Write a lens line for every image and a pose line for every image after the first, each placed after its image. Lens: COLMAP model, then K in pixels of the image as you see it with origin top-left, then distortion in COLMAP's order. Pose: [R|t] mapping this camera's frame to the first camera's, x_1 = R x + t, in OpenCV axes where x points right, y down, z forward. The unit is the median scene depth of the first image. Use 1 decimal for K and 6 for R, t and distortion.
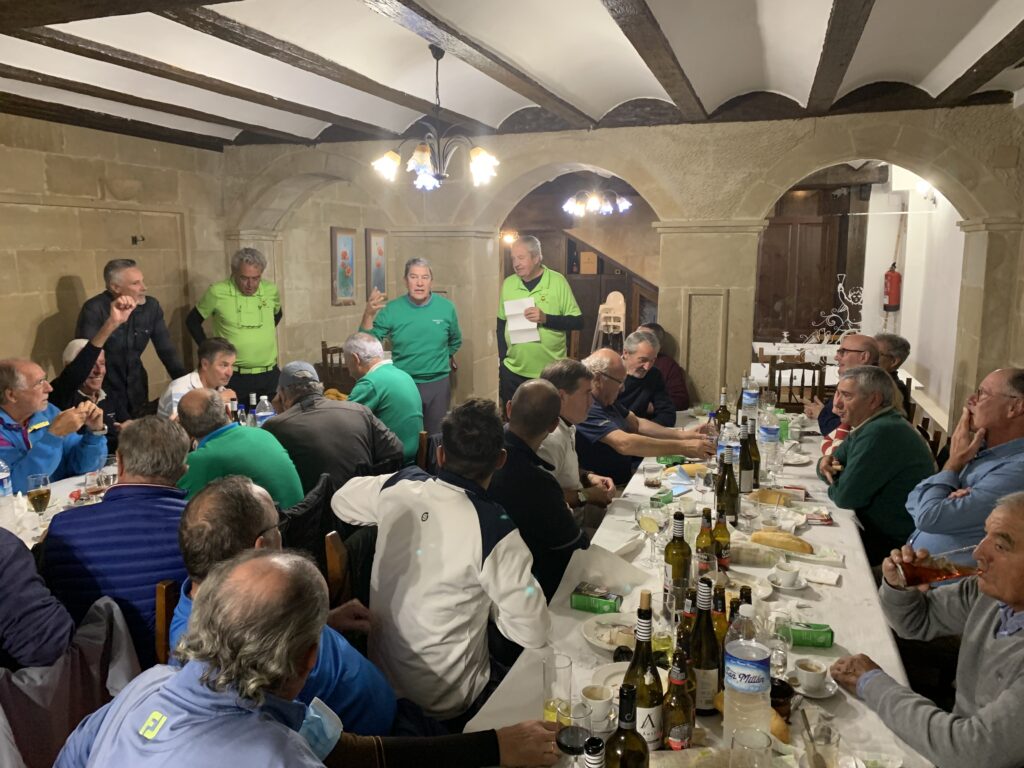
lens RADIAL K [[775.1, 0, 508.1], [0, 775.1, 379.4], [0, 0, 1]] dist [0.008689, -0.011289]
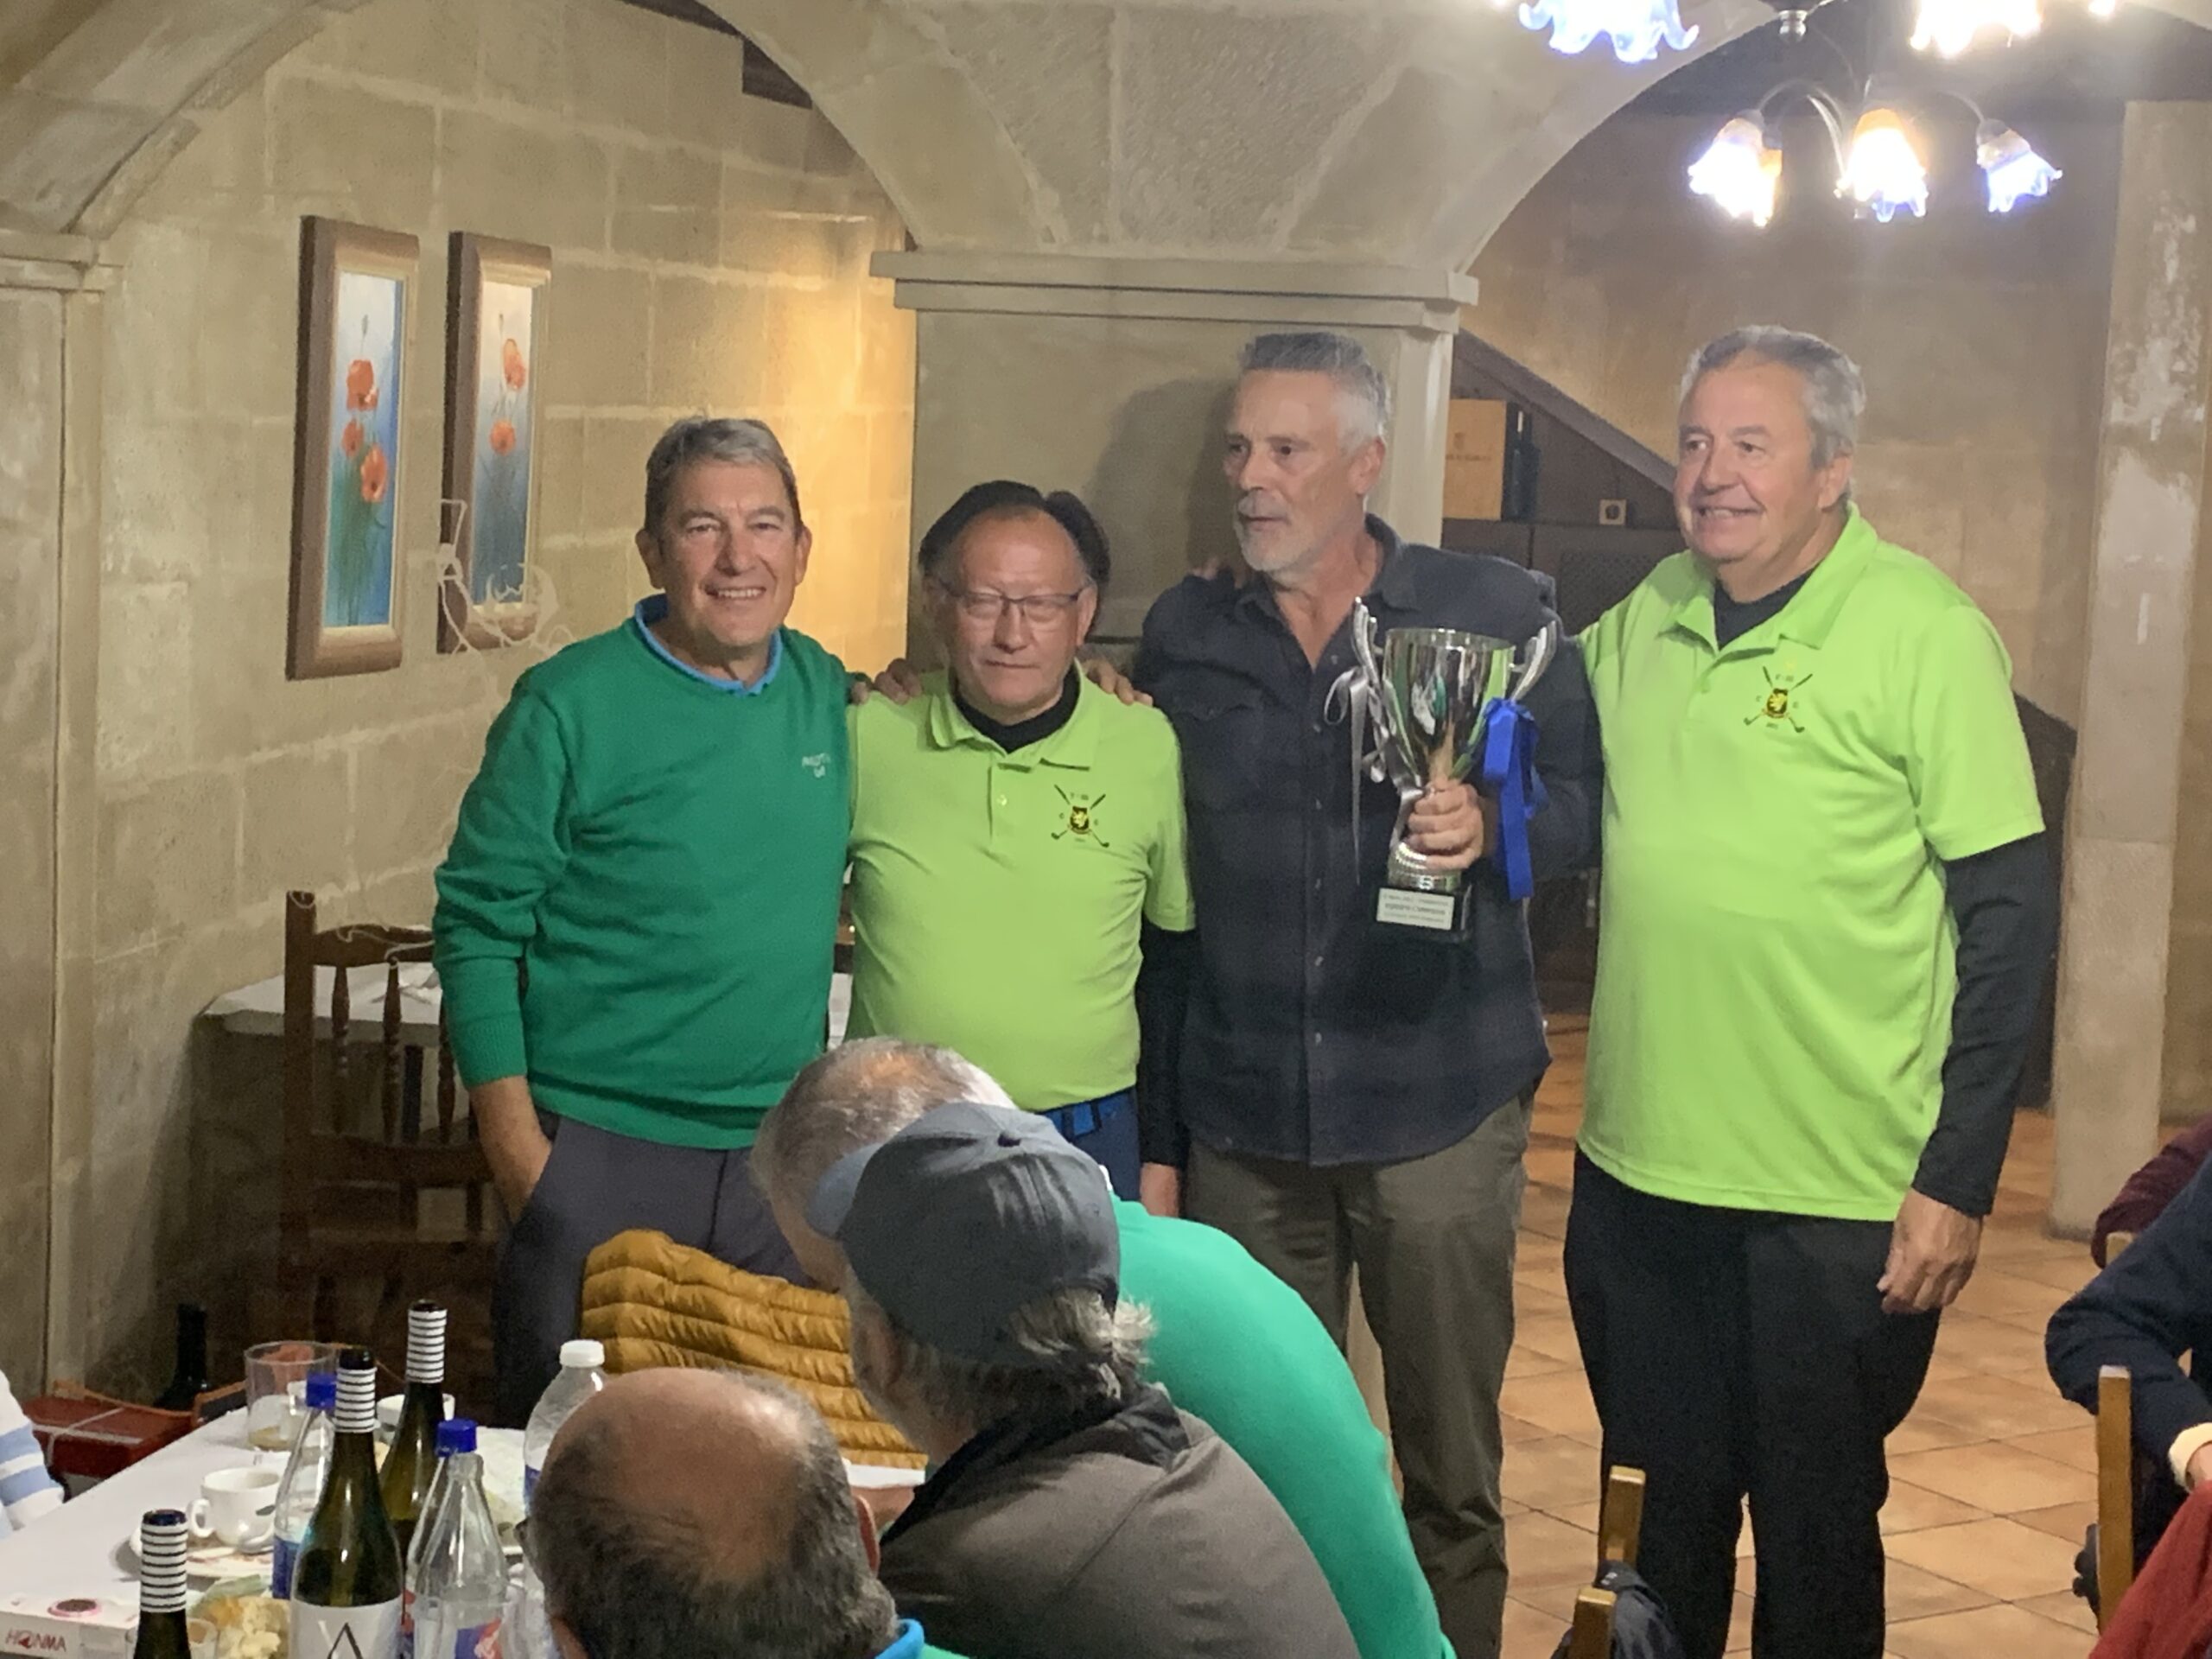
lens RADIAL K [[4054.0, 0, 1060.6], [0, 4054.0, 786.8], [0, 0, 1]] dist [0.085818, 0.000000]
pose [[0.992484, 0.029834, 0.118682, -0.240161], [-0.023041, 0.998039, -0.058203, -0.033245], [-0.120185, 0.055031, 0.991225, 0.139381]]
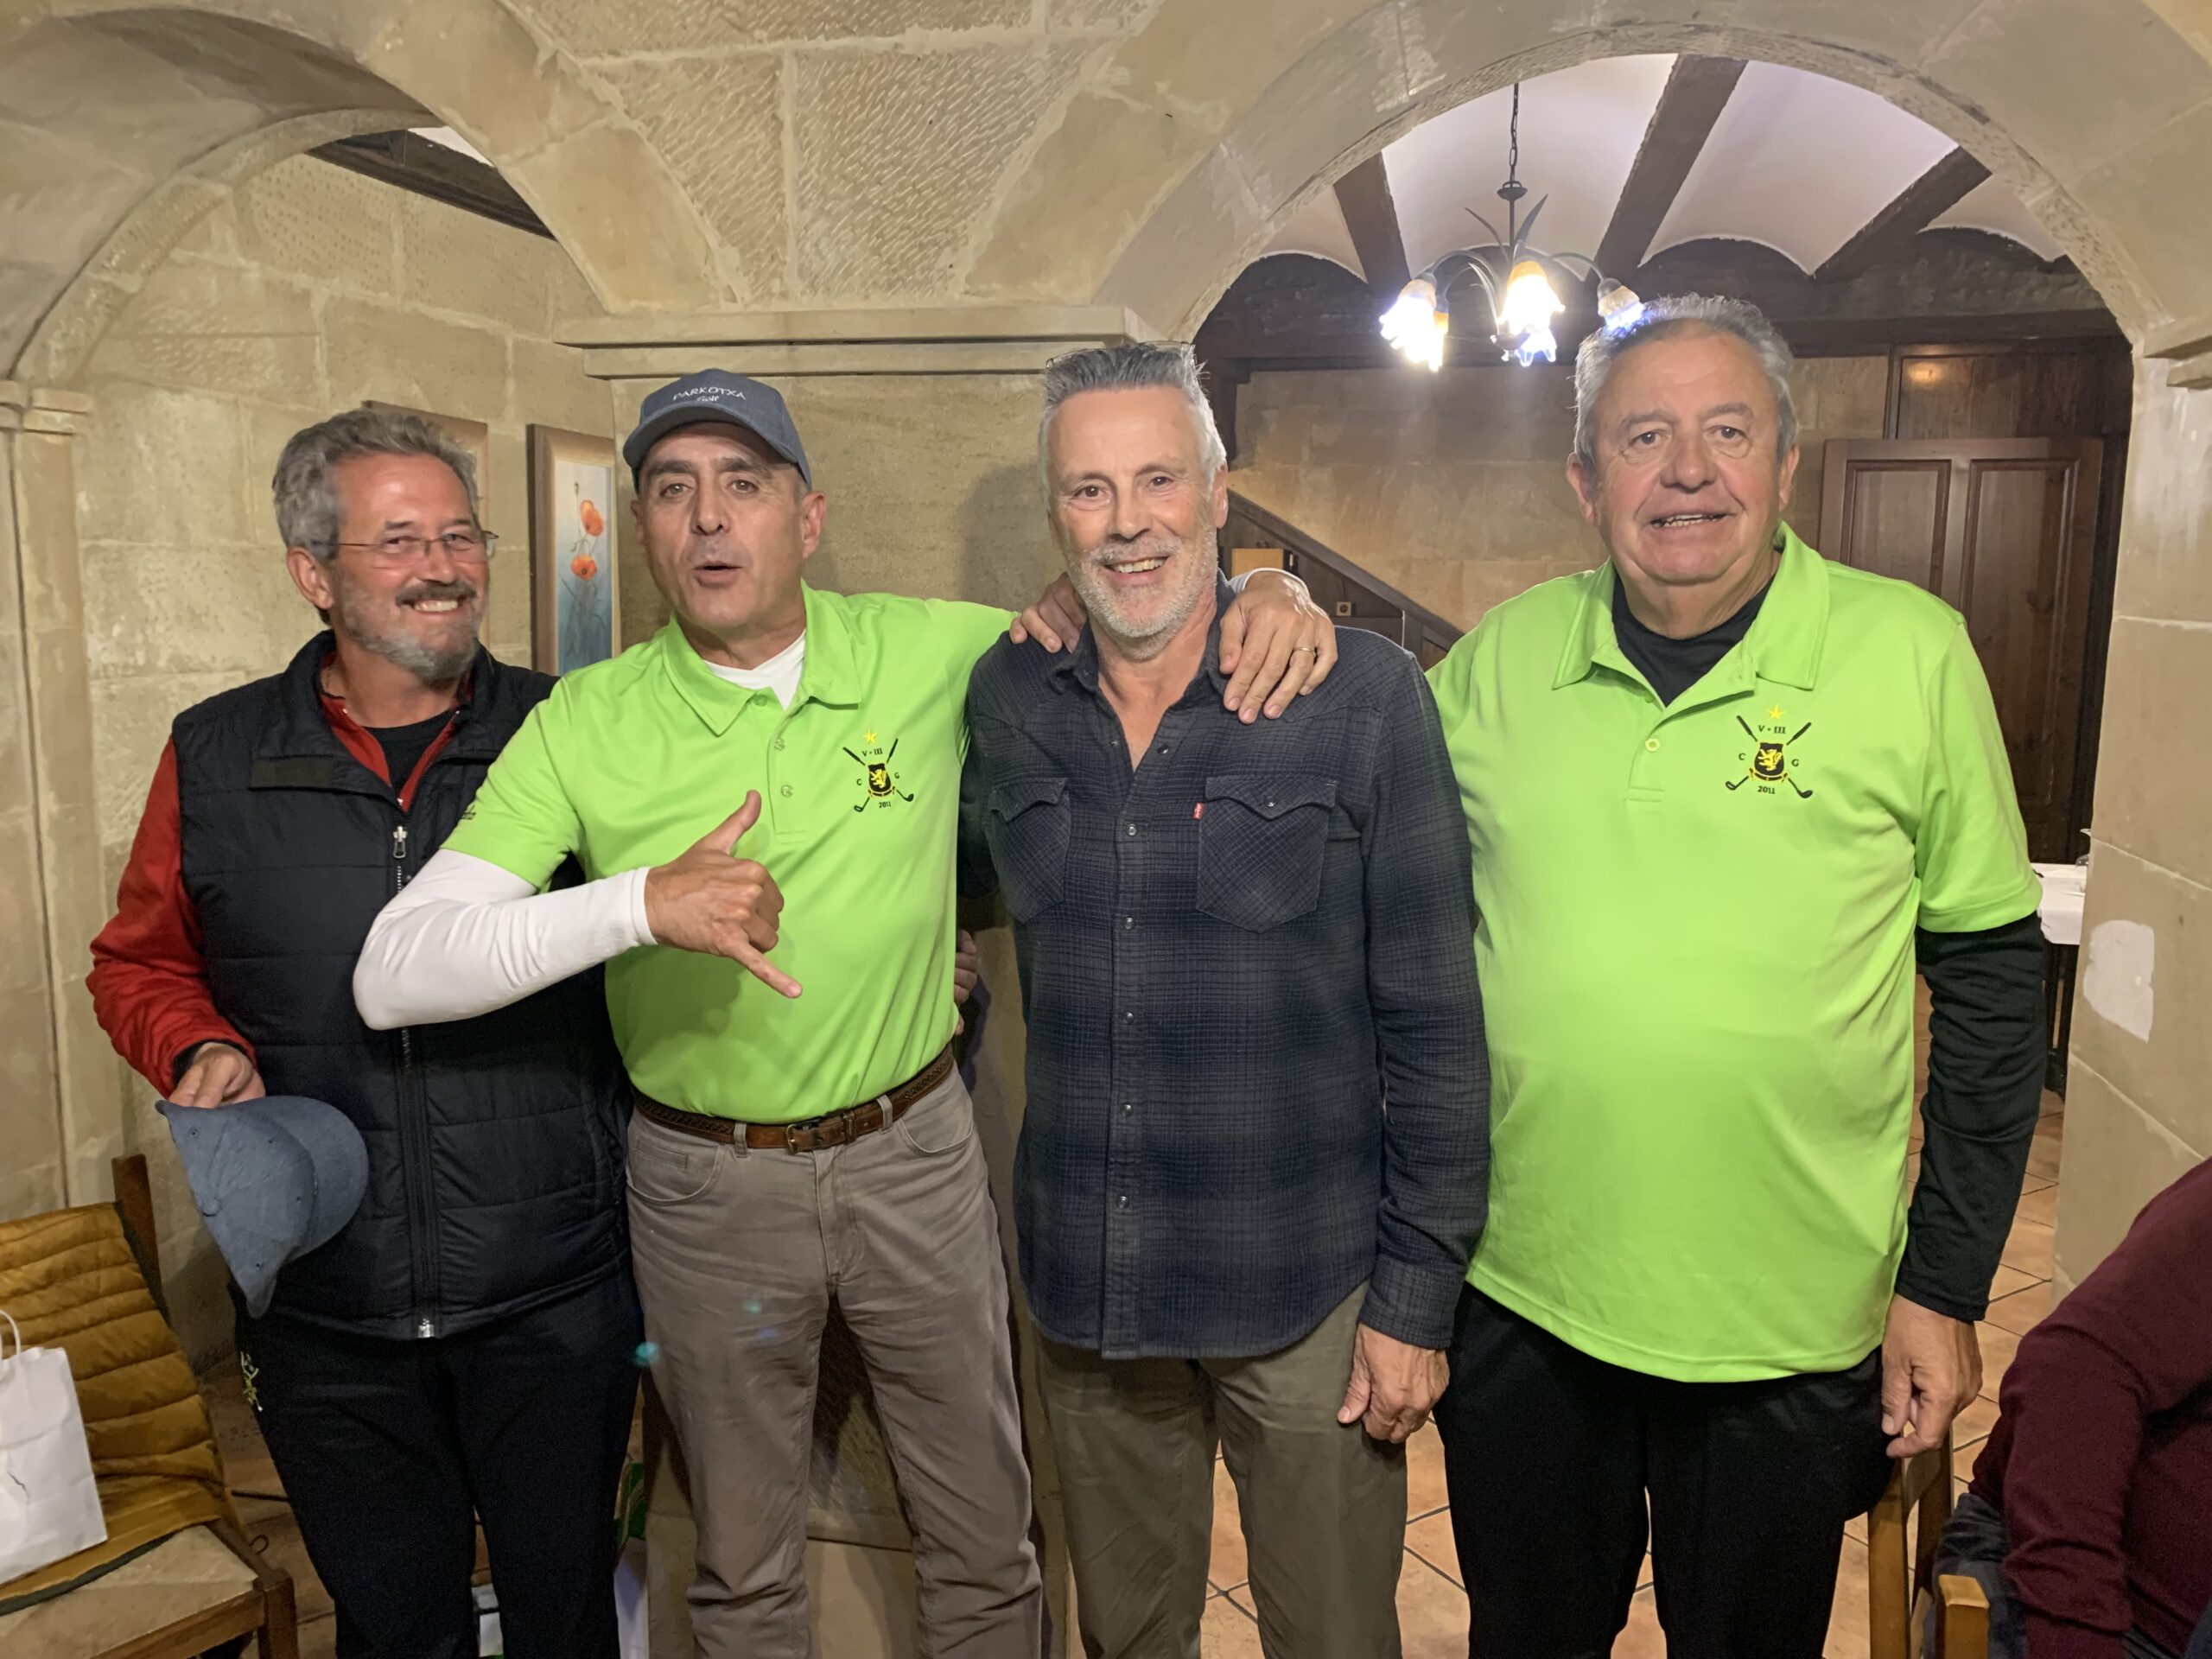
lens RADIAL K [[1674.2, 0, 1073.6], [0, 1674.2, 822.2], [0, 0, 1]] dist [0.008689, -0.011289]
pose [[0.996313, -0.002262, 0.085765, -0.085212], [0.003311, 0.999921, -0.012095, -0.091054], [-0.085731, 0.012334, 0.996242, 0.691715]]
